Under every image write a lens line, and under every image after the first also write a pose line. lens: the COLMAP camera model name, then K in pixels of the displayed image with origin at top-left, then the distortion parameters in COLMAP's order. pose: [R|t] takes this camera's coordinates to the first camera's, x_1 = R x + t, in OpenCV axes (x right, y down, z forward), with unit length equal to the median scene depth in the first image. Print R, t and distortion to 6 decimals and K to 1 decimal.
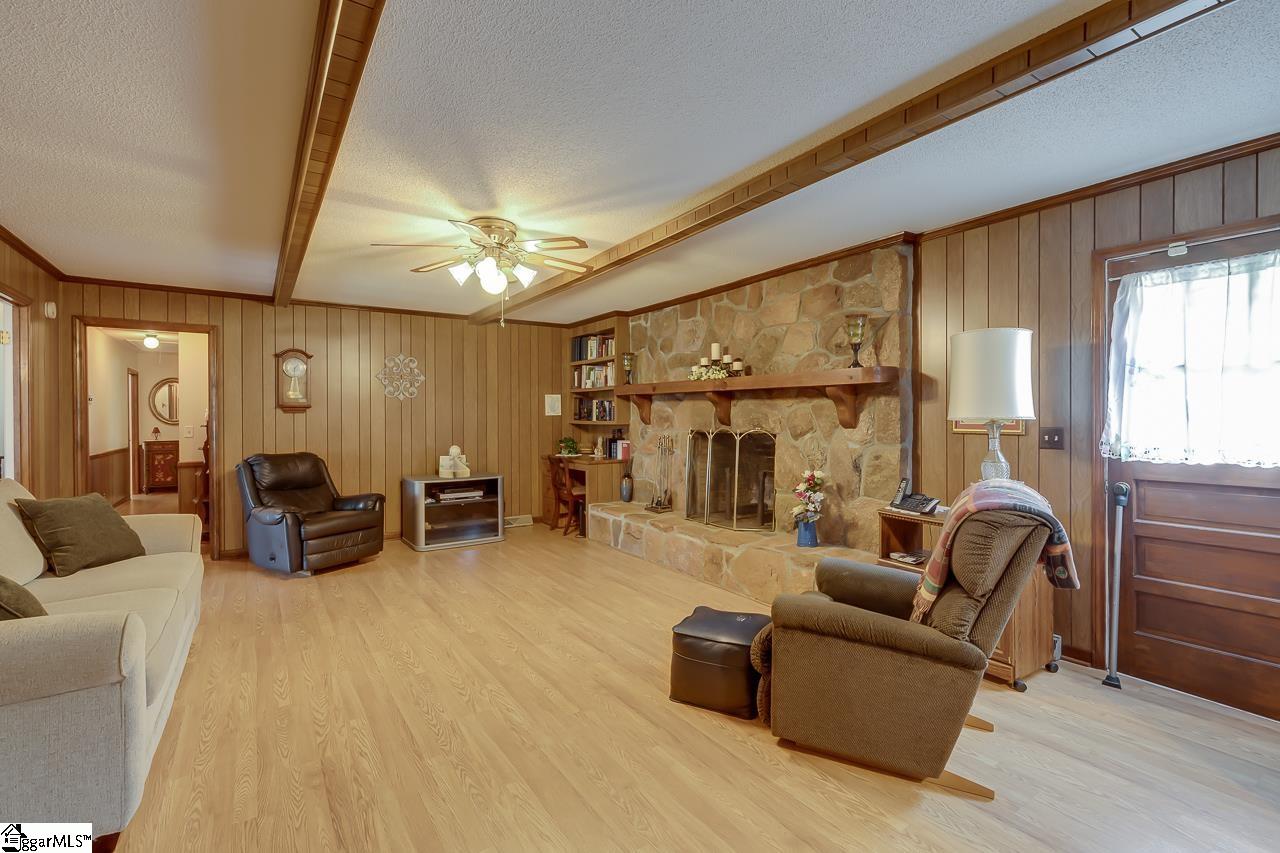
lens RADIAL K [[578.5, 0, 643.8], [0, 578.5, 421.7], [0, 0, 1]] dist [0.001848, 0.000079]
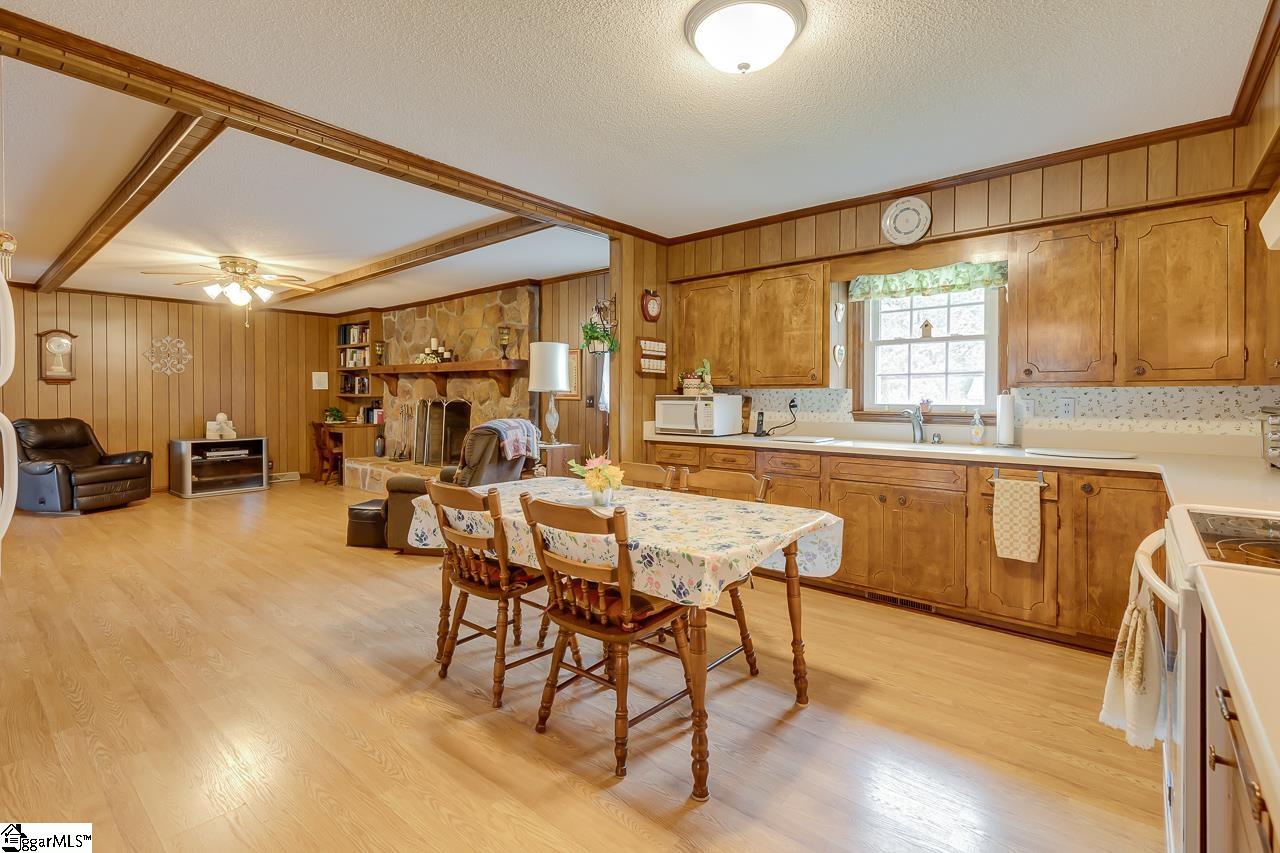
lens RADIAL K [[579.1, 0, 648.7], [0, 579.1, 402.7], [0, 0, 1]] dist [0.003694, 0.000225]
pose [[0.958780, 0.001130, 0.284147, 0.202694], [-0.002349, 0.999989, 0.003950, 0.013658], [-0.284140, -0.004455, 0.958772, -0.457885]]
